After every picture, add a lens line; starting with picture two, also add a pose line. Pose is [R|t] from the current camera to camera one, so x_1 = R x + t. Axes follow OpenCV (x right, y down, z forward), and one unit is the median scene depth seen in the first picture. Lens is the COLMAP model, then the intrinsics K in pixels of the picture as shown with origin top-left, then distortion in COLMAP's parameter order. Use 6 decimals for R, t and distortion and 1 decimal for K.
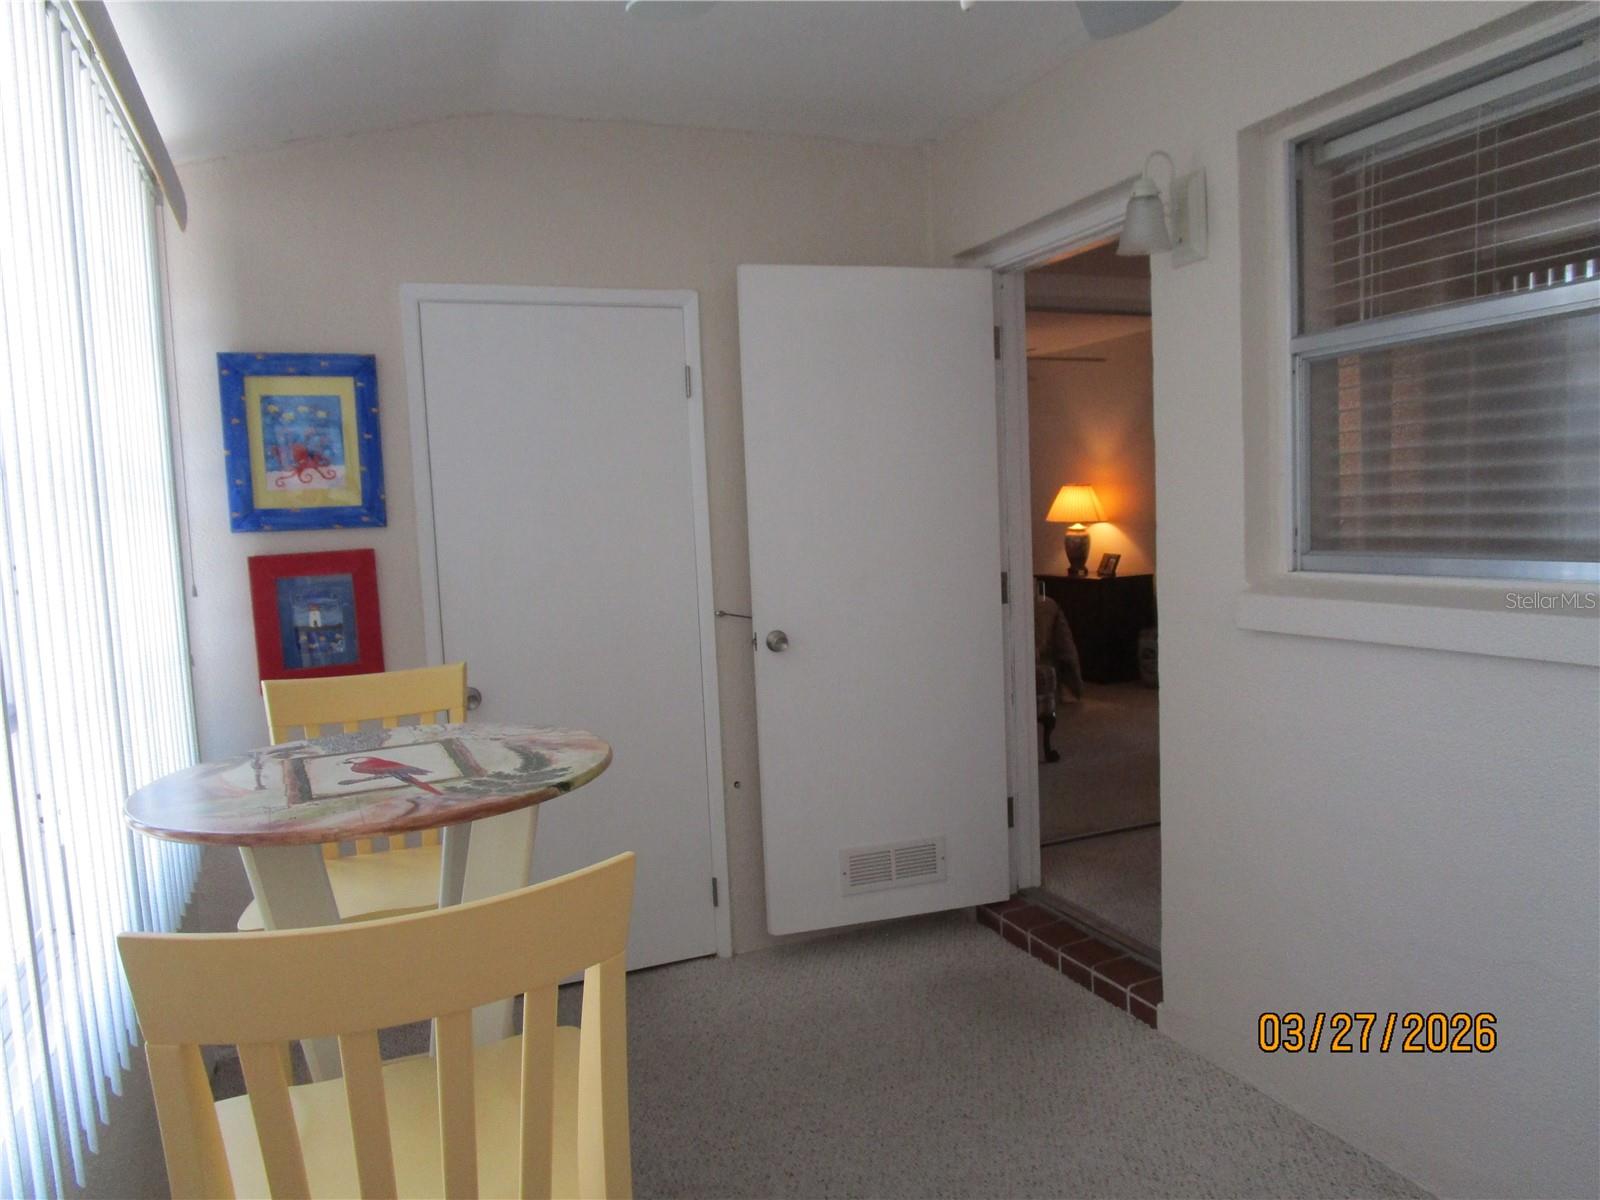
lens RADIAL K [[1142.1, 0, 796.3], [0, 1142.1, 604.9], [0, 0, 1]] dist [-0.025729, 0.008024]
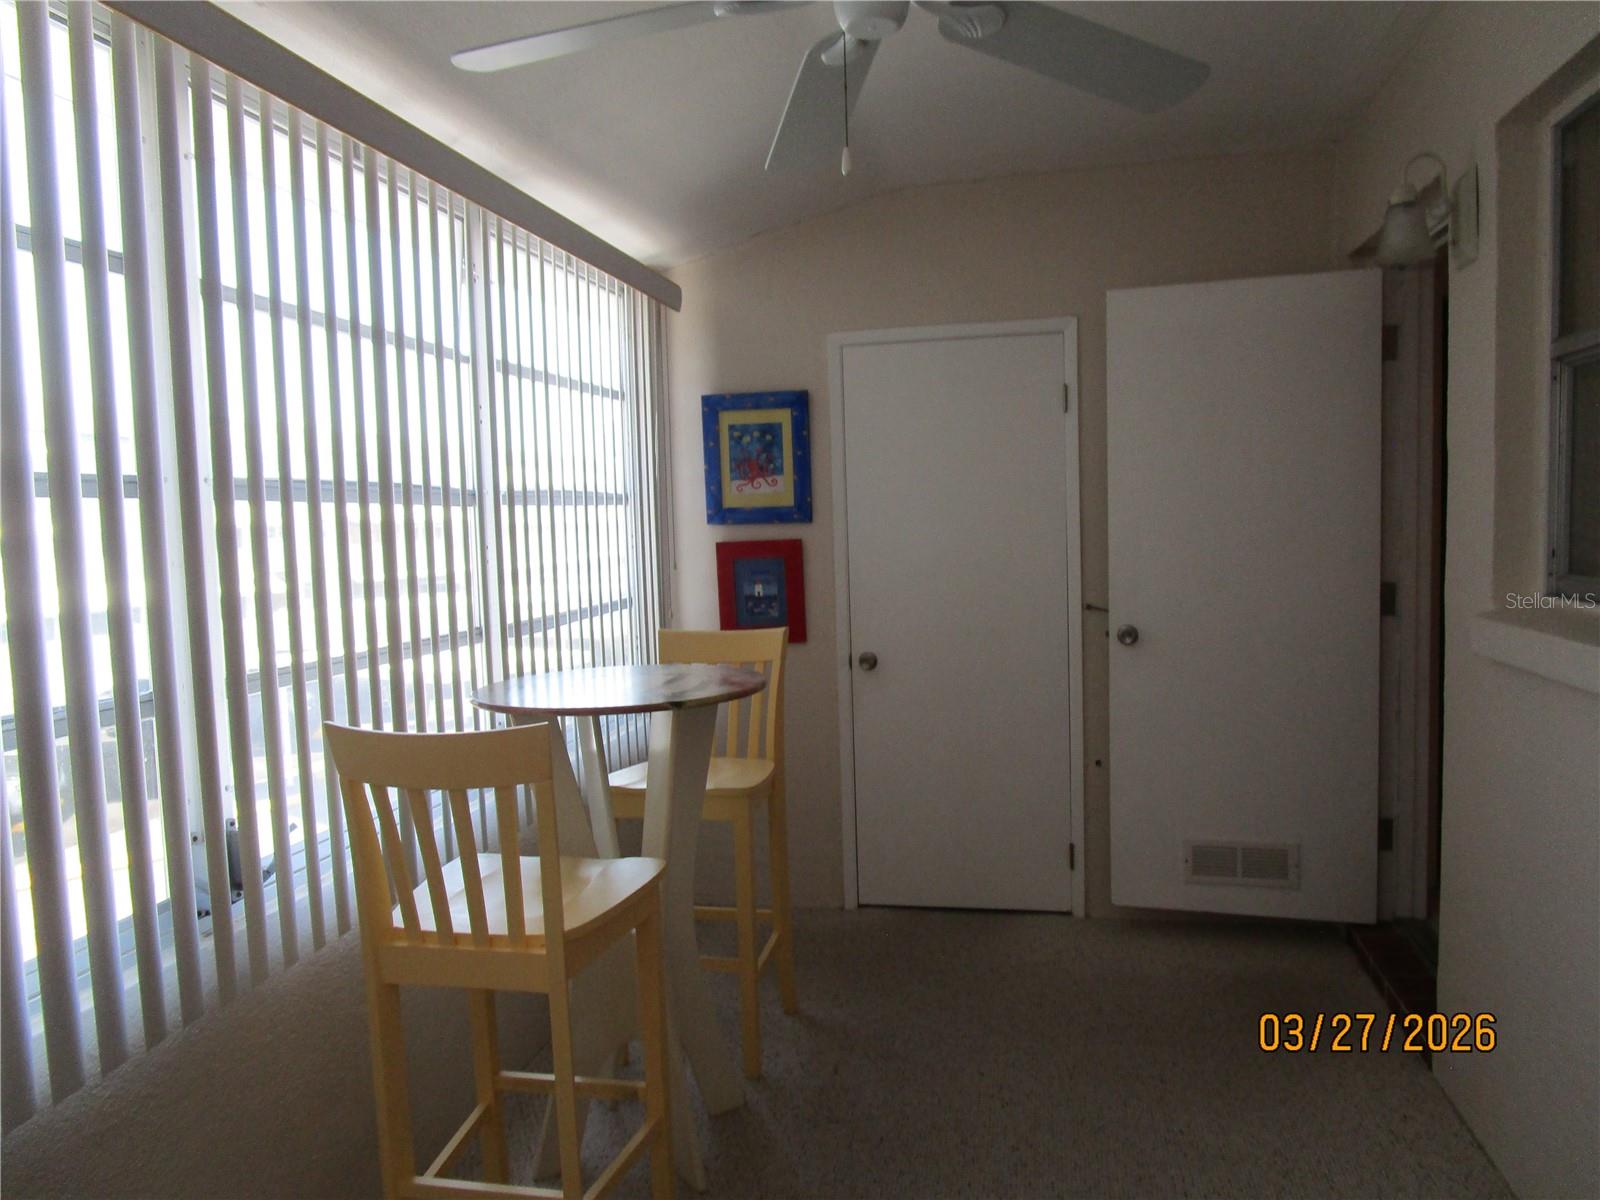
lens RADIAL K [[1142.1, 0, 796.3], [0, 1142.1, 604.9], [0, 0, 1]] dist [-0.025729, 0.008024]
pose [[0.817254, 0.062868, -0.572839, 0.380767], [-0.055401, 0.997999, 0.030488, -0.013749], [0.573609, 0.006820, 0.819101, -0.075790]]
